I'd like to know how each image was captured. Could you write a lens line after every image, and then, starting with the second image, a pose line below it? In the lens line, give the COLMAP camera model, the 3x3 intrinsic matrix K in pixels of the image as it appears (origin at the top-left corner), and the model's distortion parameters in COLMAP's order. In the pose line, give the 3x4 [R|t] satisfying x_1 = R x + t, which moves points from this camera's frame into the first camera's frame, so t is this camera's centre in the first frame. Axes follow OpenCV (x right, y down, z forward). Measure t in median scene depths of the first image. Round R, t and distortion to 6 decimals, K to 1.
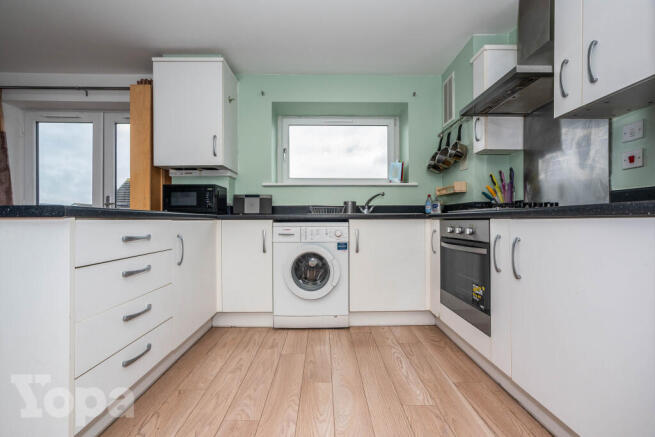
lens RADIAL K [[278.4, 0, 328.6], [0, 278.4, 219.2], [0, 0, 1]] dist [-0.027143, 0.017925]
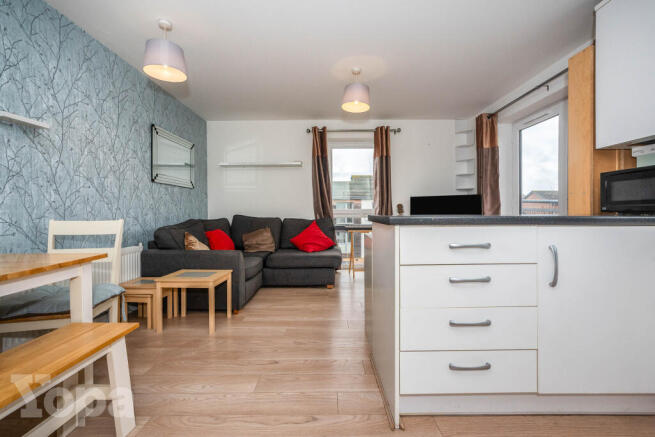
lens RADIAL K [[278.4, 0, 328.6], [0, 278.4, 219.2], [0, 0, 1]] dist [-0.027143, 0.017925]
pose [[-0.010094, 0.027774, -0.999563, 0.149728], [0.011938, 0.999546, 0.027653, -0.032150], [0.999878, -0.011654, -0.010421, 0.283187]]
